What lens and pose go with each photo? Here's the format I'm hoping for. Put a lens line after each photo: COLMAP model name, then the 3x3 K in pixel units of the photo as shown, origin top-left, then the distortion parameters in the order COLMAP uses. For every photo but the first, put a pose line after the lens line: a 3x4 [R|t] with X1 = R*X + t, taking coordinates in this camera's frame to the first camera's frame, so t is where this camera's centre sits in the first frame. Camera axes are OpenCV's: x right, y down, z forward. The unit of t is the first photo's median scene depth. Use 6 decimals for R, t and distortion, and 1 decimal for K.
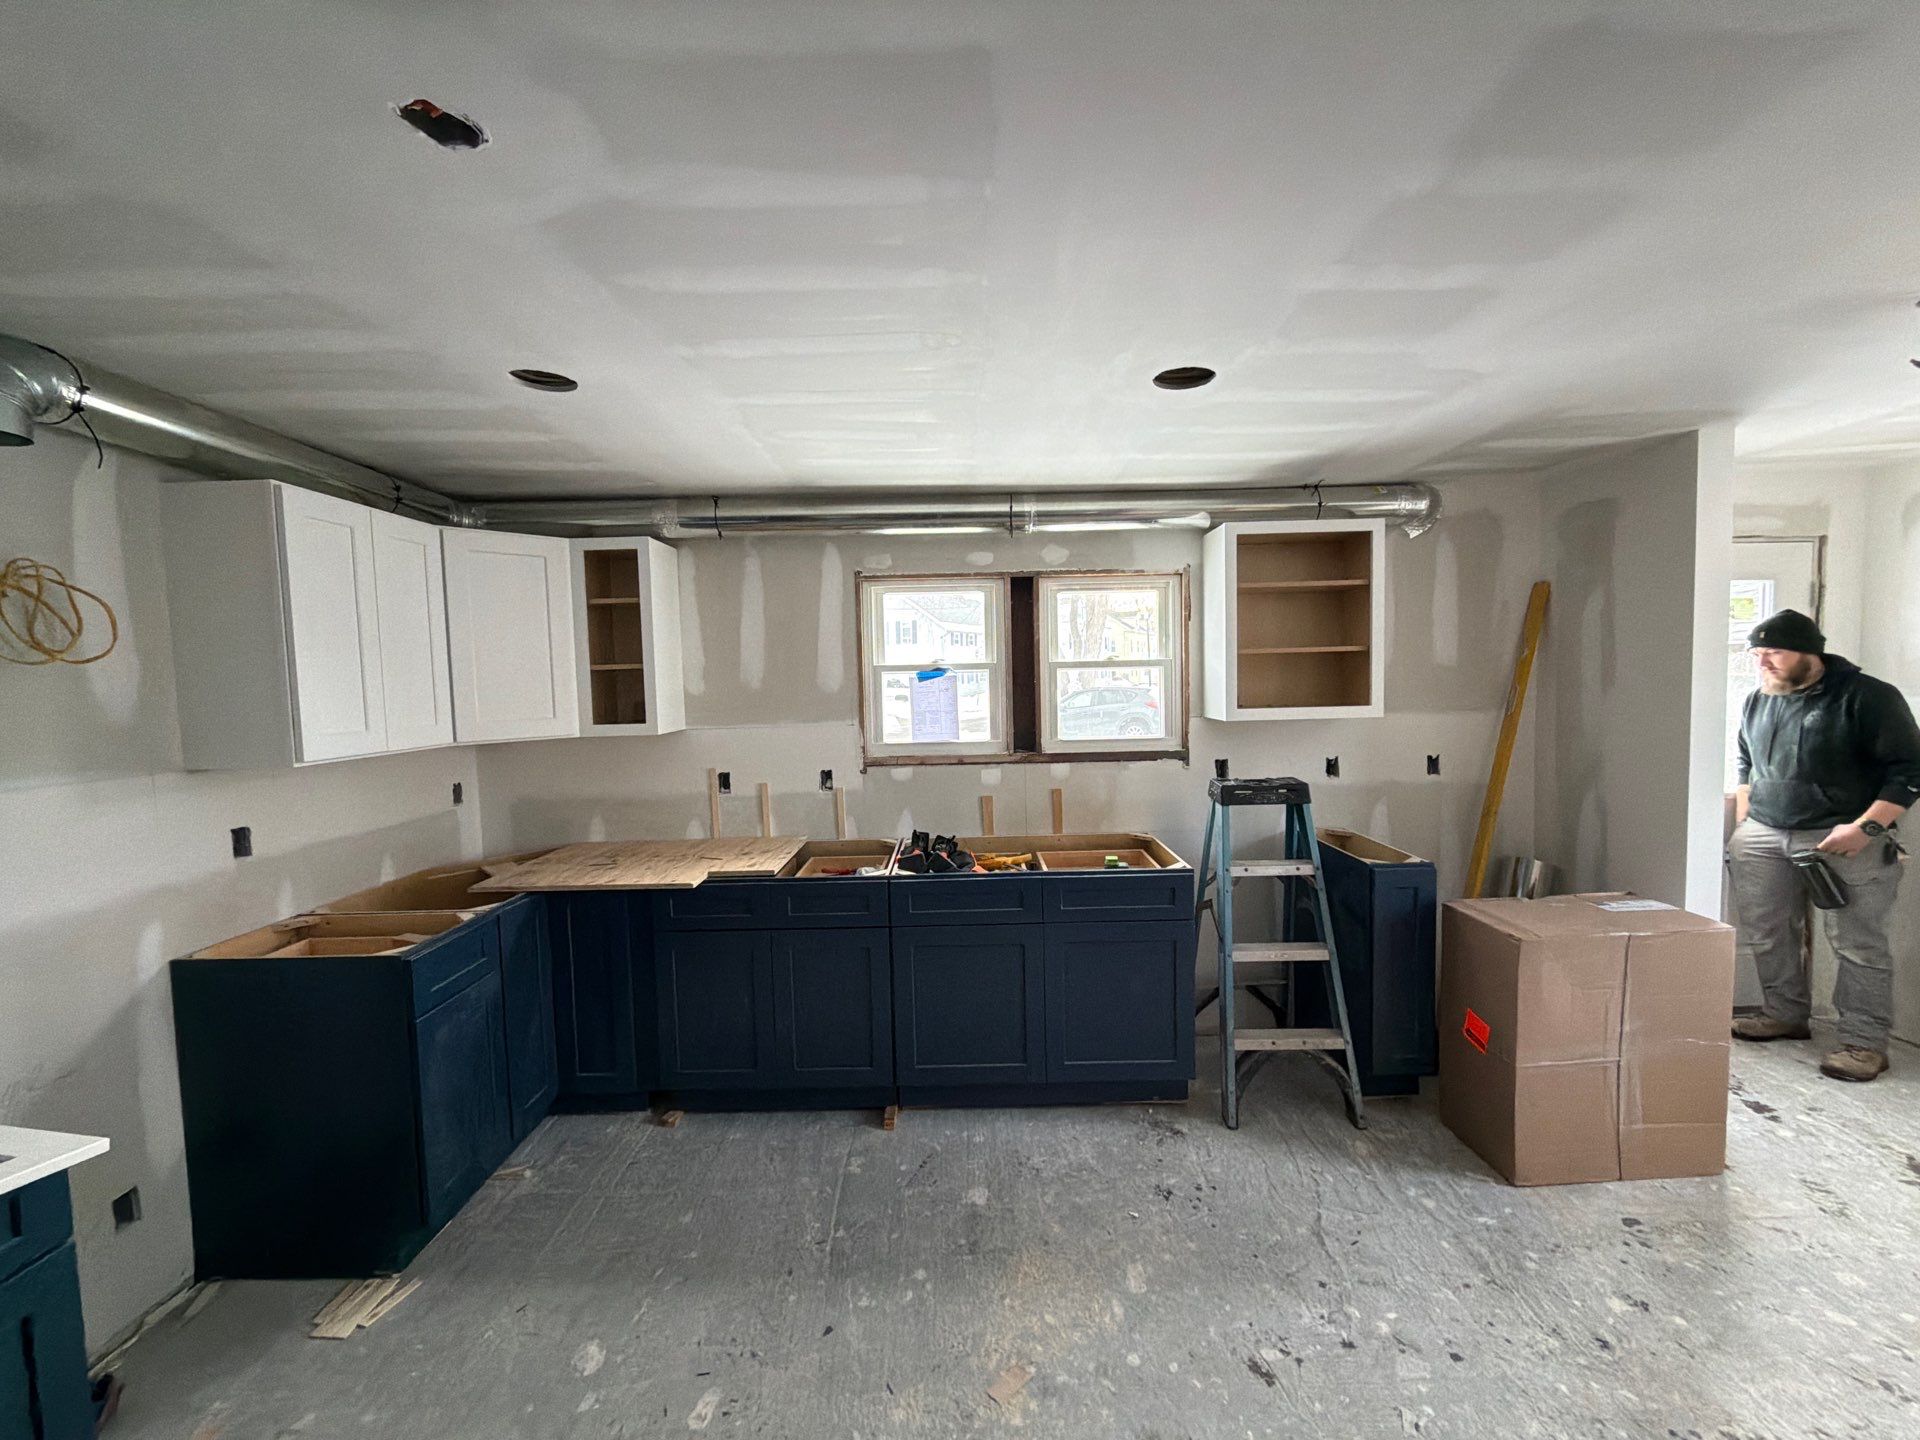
lens RADIAL K [[769.7, 0, 960.6], [0, 769.7, 719.0], [0, 0, 1]] dist [-0.000571, 0.000239]
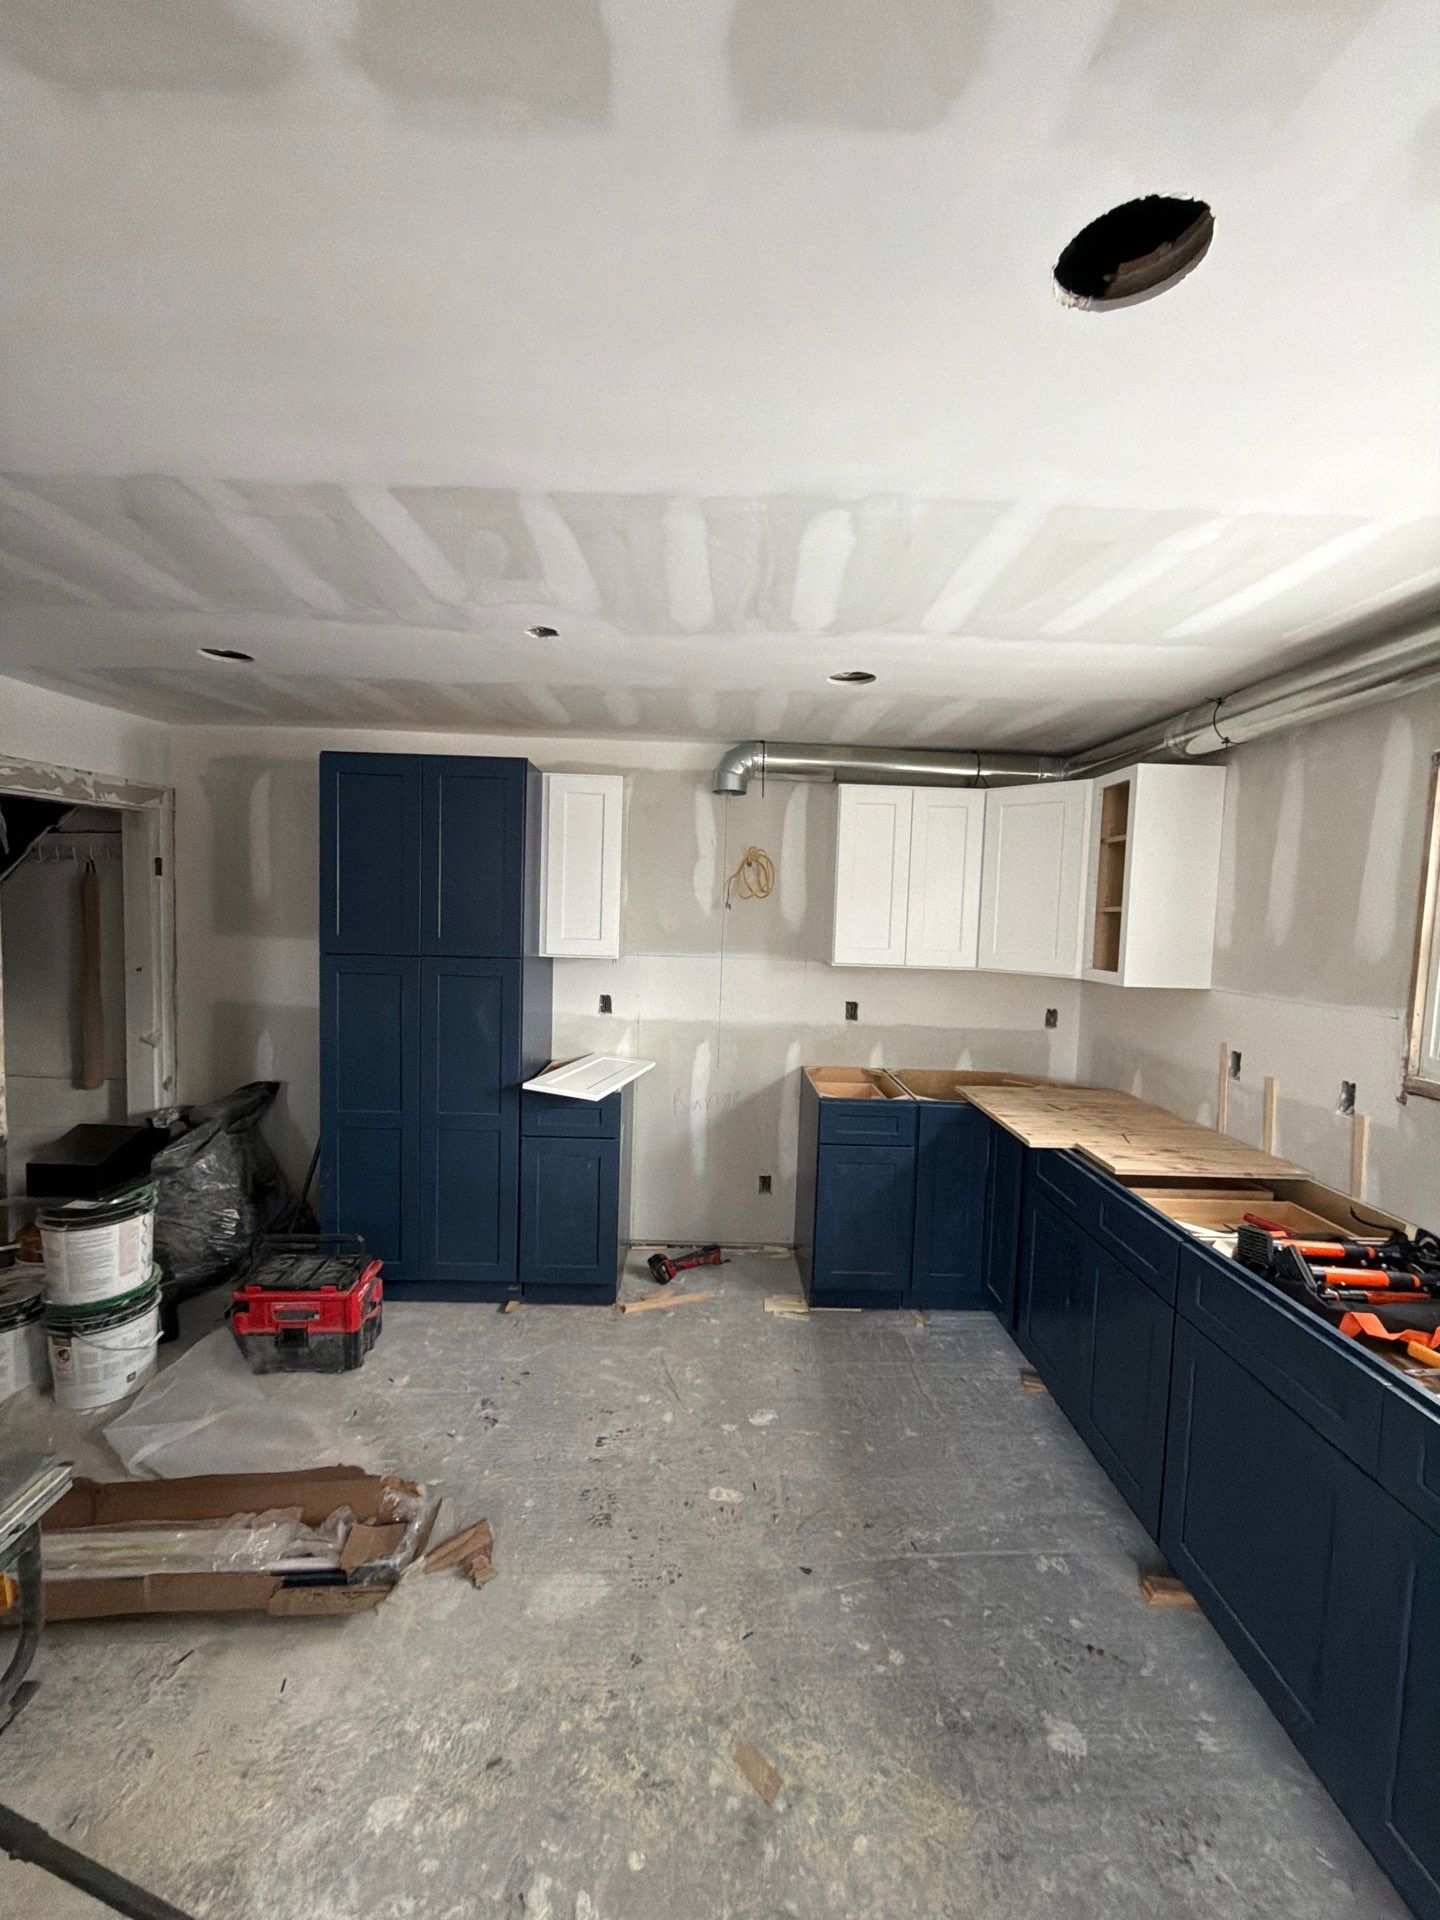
lens RADIAL K [[769.7, 0, 721.1], [0, 769.7, 960.0], [0, 0, 1]] dist [-0.000571, 0.000239]
pose [[0.005319, 0.089616, -0.995962, 0.610596], [-0.090355, 0.991945, 0.088772, -0.058707], [0.995895, 0.089518, 0.013373, 0.651521]]
